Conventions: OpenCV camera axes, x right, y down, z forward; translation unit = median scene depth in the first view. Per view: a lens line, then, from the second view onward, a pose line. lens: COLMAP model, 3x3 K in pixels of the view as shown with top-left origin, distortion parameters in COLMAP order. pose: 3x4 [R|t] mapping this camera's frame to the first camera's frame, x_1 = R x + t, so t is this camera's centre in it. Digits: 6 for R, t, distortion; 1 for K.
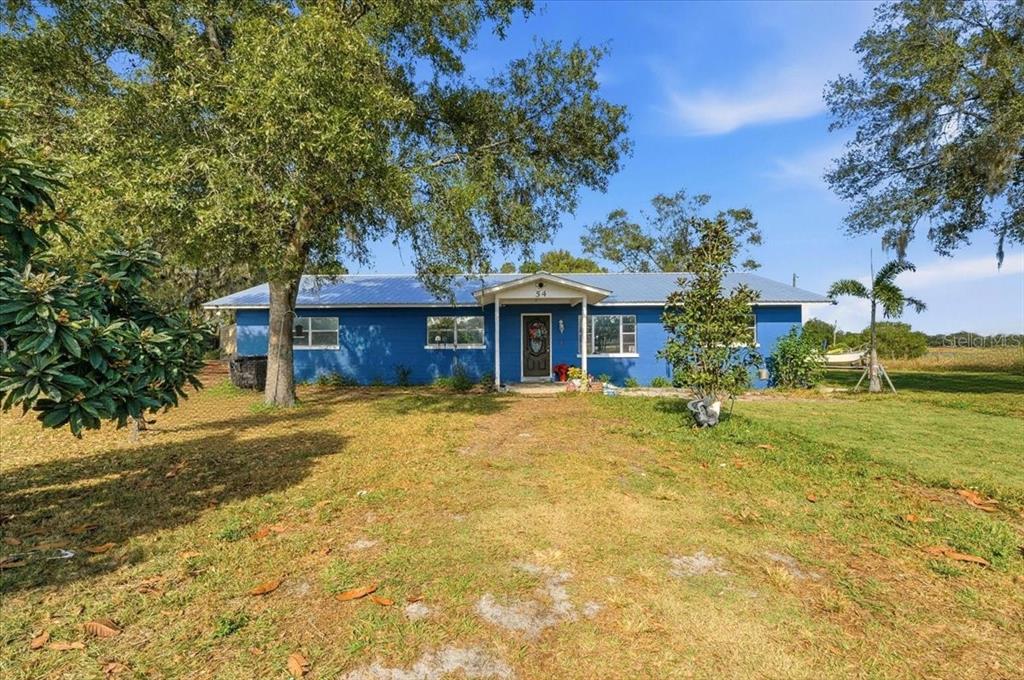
lens RADIAL K [[429.9, 0, 512.0], [0, 429.9, 340.0], [0, 0, 1]] dist [-0.000323, -0.000122]
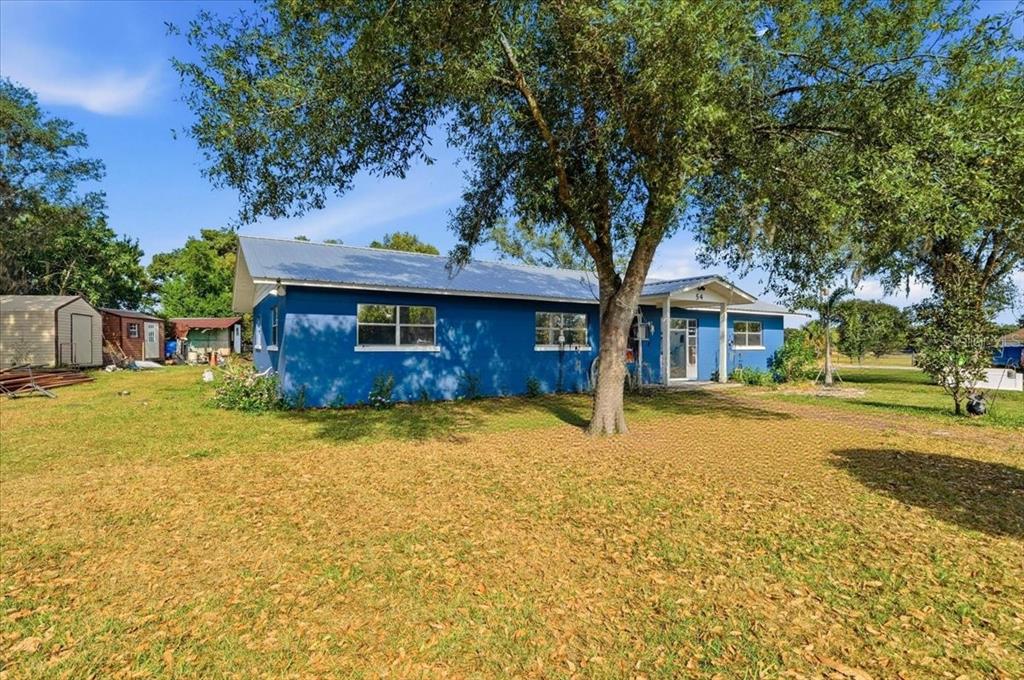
lens RADIAL K [[429.9, 0, 512.0], [0, 429.9, 340.0], [0, 0, 1]] dist [-0.000323, -0.000122]
pose [[0.870017, 0.012637, 0.492859, -0.654345], [-0.021968, 0.999672, 0.013146, -0.010313], [-0.492532, -0.022264, 0.870010, 0.300199]]
